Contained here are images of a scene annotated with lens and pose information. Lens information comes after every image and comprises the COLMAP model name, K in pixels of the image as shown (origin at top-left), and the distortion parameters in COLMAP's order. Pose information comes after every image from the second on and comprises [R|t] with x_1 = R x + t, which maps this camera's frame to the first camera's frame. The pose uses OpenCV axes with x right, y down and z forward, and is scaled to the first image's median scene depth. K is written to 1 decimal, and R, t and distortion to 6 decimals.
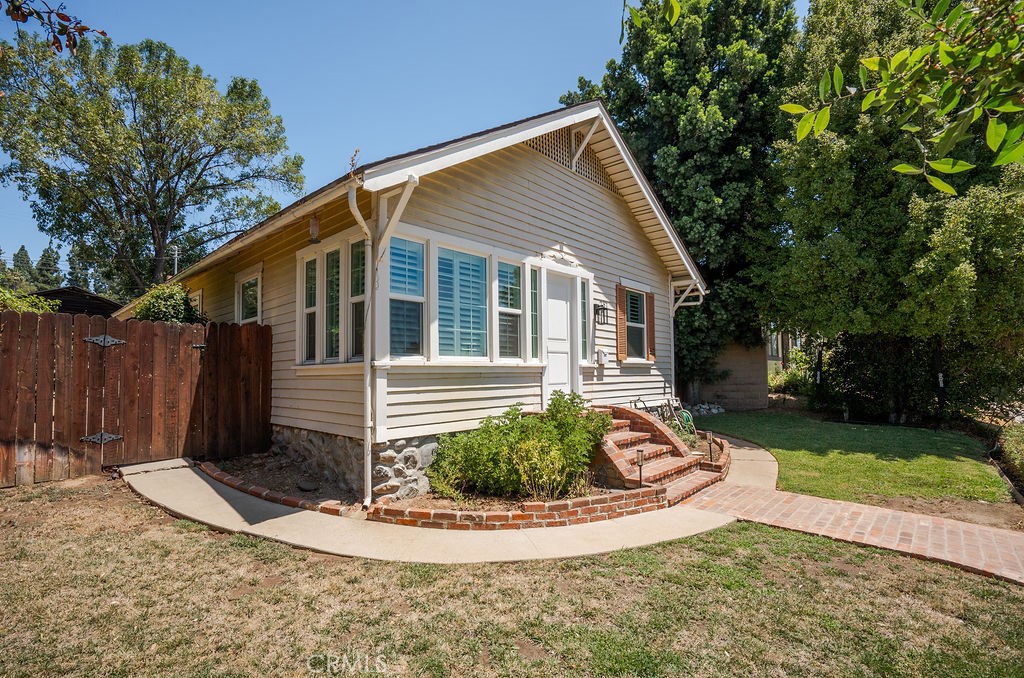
lens RADIAL K [[475.5, 0, 496.0], [0, 475.5, 359.6], [0, 0, 1]] dist [-0.024941, 0.000975]
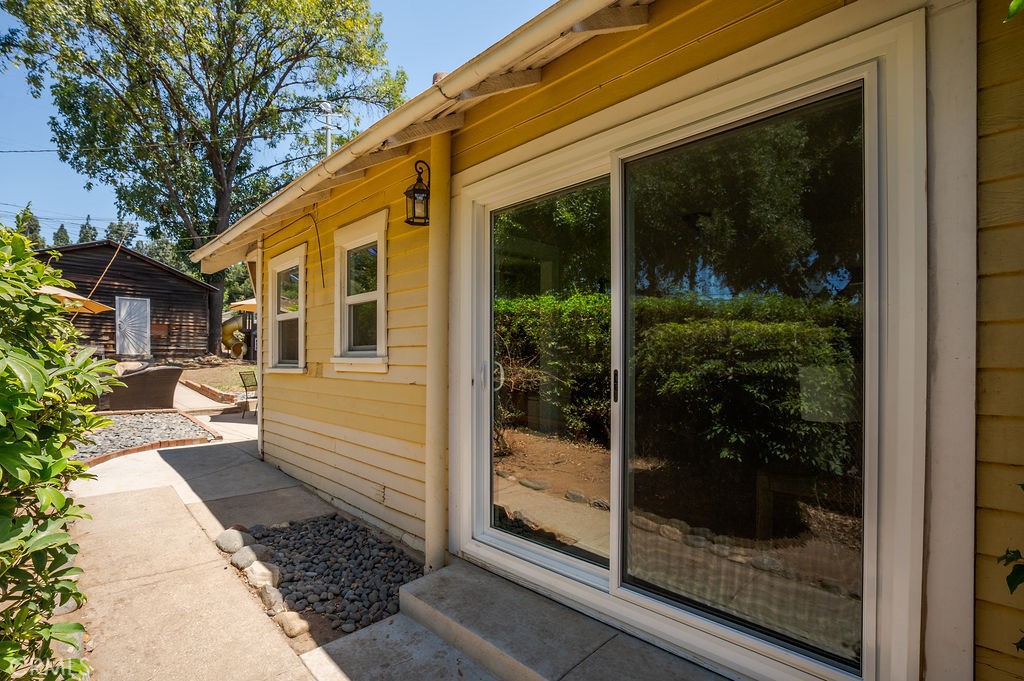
lens RADIAL K [[475.5, 0, 496.0], [0, 475.5, 361.1], [0, 0, 1]] dist [-0.024941, 0.000975]
pose [[0.998317, 0.006607, -0.057609, -0.231344], [-0.005434, 0.999775, 0.020502, 0.007235], [0.057731, -0.020155, 0.998129, 0.269906]]
